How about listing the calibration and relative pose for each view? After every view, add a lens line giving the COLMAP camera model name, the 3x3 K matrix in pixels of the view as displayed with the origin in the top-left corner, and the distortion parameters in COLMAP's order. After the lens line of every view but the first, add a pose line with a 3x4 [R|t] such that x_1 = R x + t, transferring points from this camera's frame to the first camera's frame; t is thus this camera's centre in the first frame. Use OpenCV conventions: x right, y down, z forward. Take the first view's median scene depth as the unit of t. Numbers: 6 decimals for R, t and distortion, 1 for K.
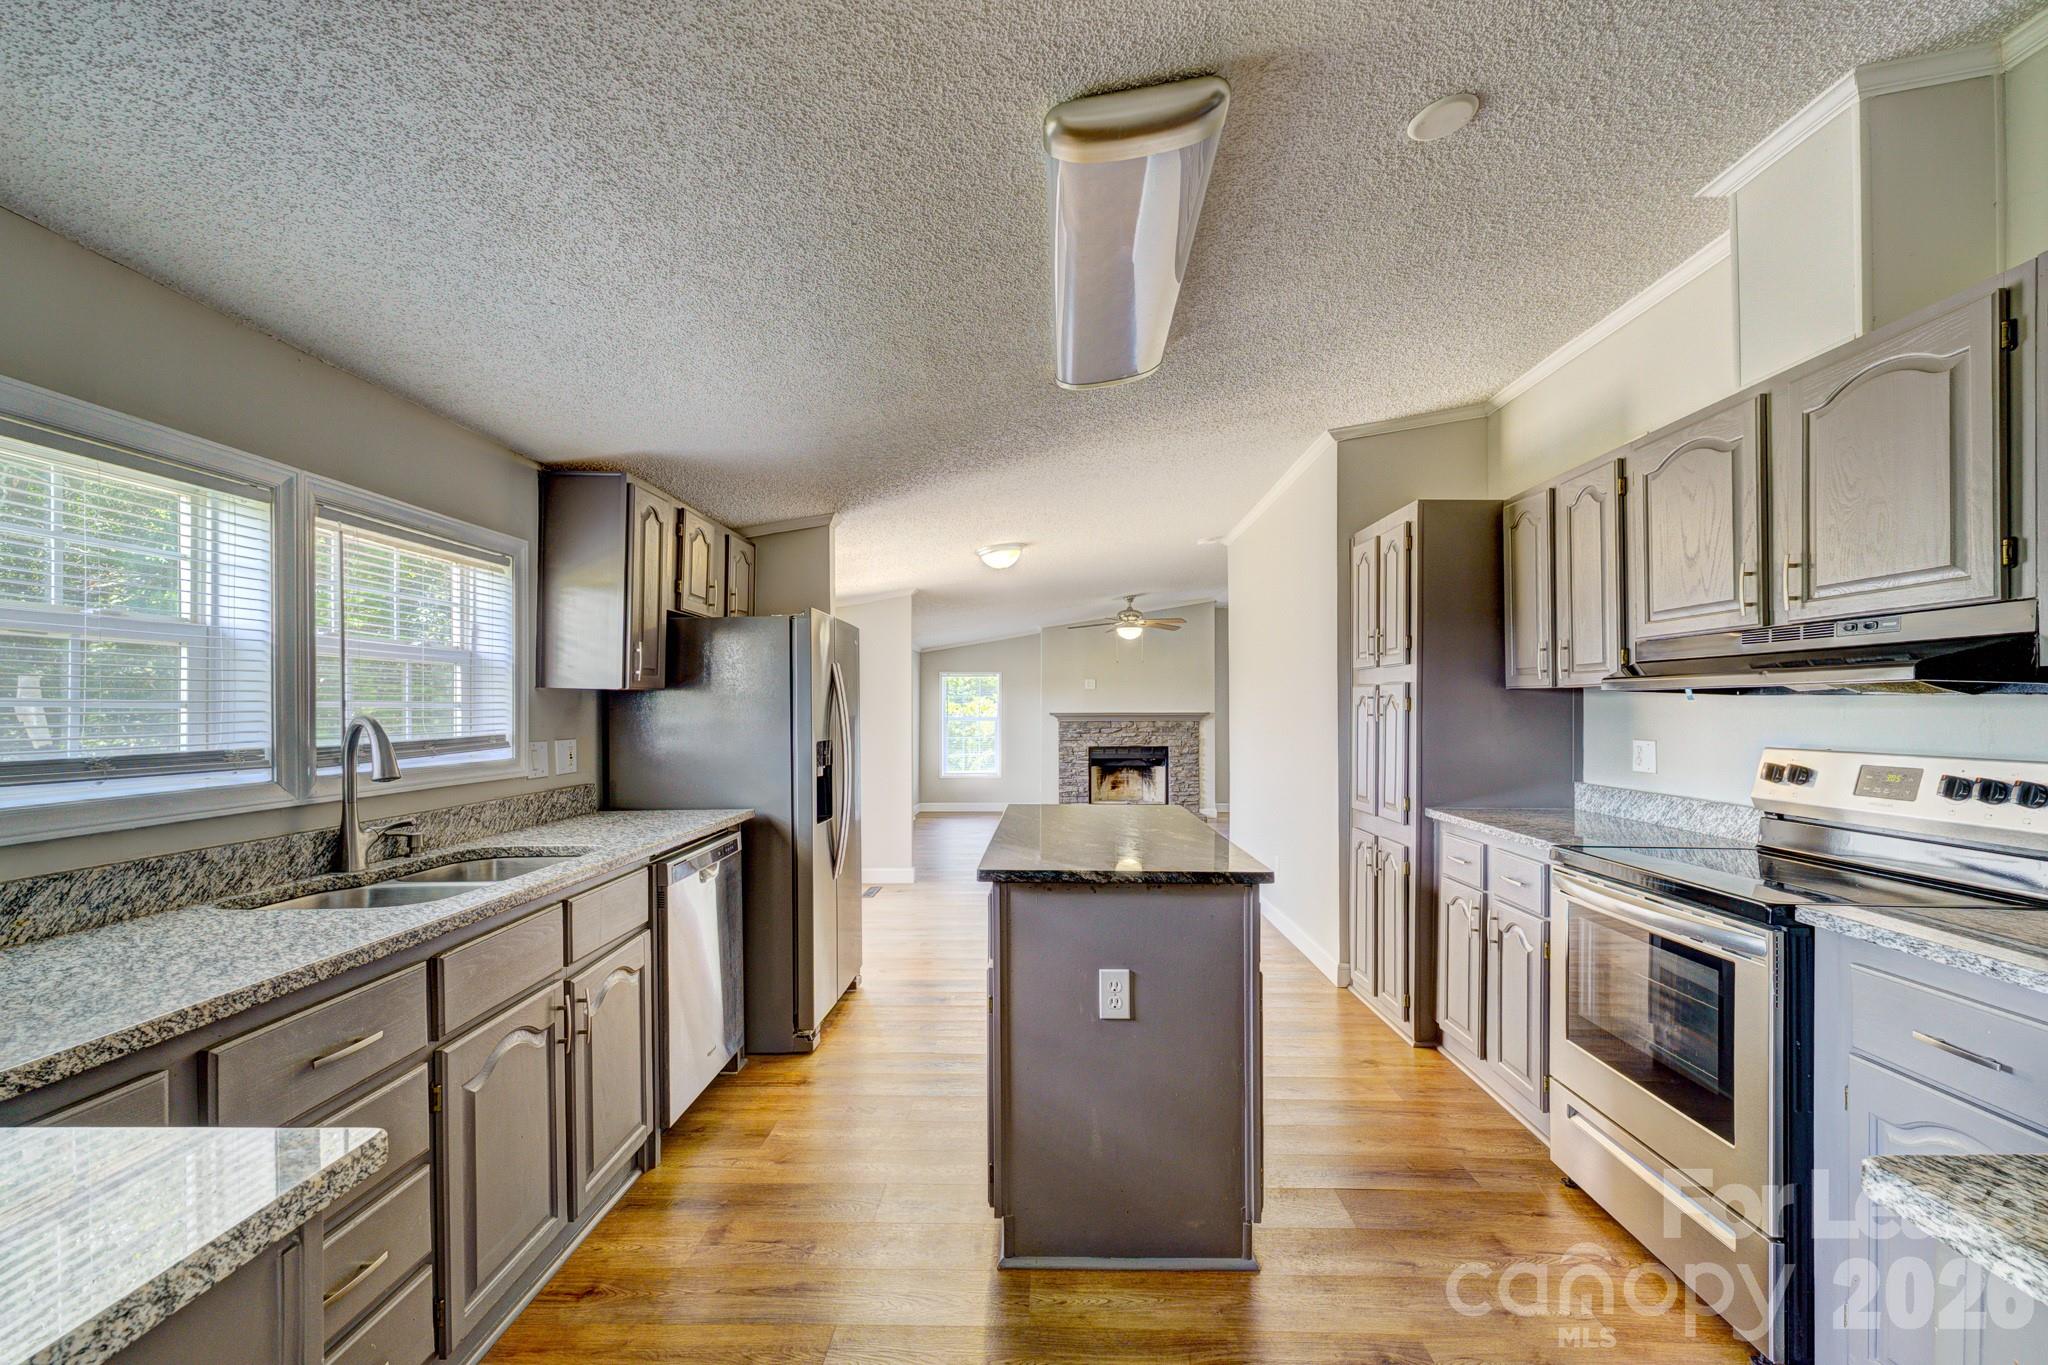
lens RADIAL K [[863.3, 0, 1052.5], [0, 863.3, 710.1], [0, 0, 1]] dist [0.010005, -0.000780]
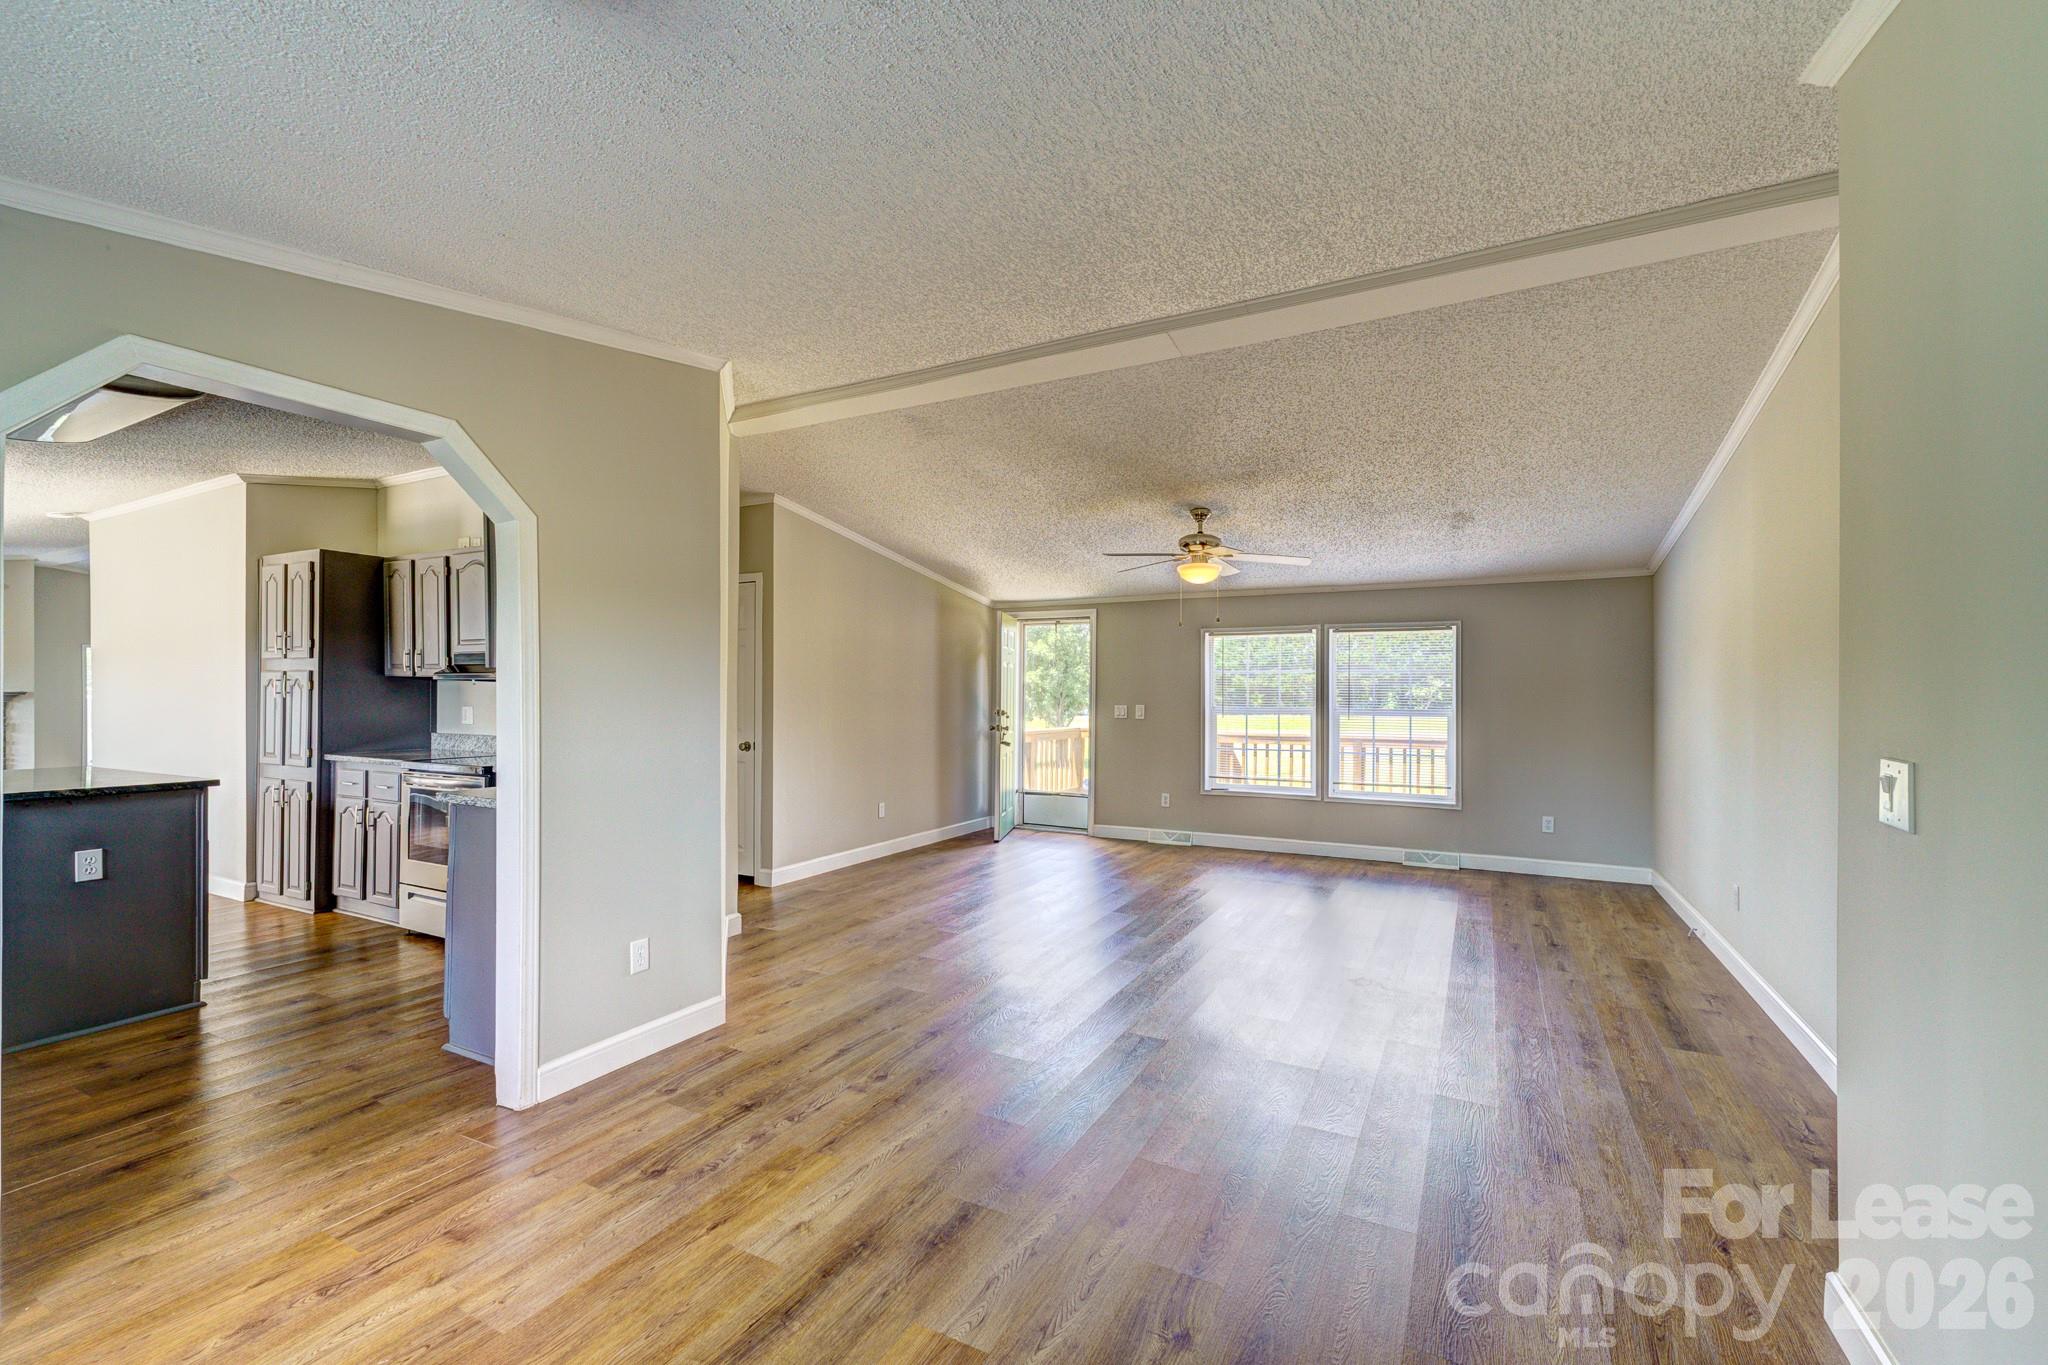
lens RADIAL K [[863.3, 0, 1025.2], [0, 863.3, 685.6], [0, 0, 1]] dist [0.010005, -0.000780]
pose [[0.474221, 0.004472, 0.880394, -0.384829], [-0.001588, 0.999990, -0.004224, -0.002755], [-0.880404, 0.000605, 0.474223, -0.943962]]
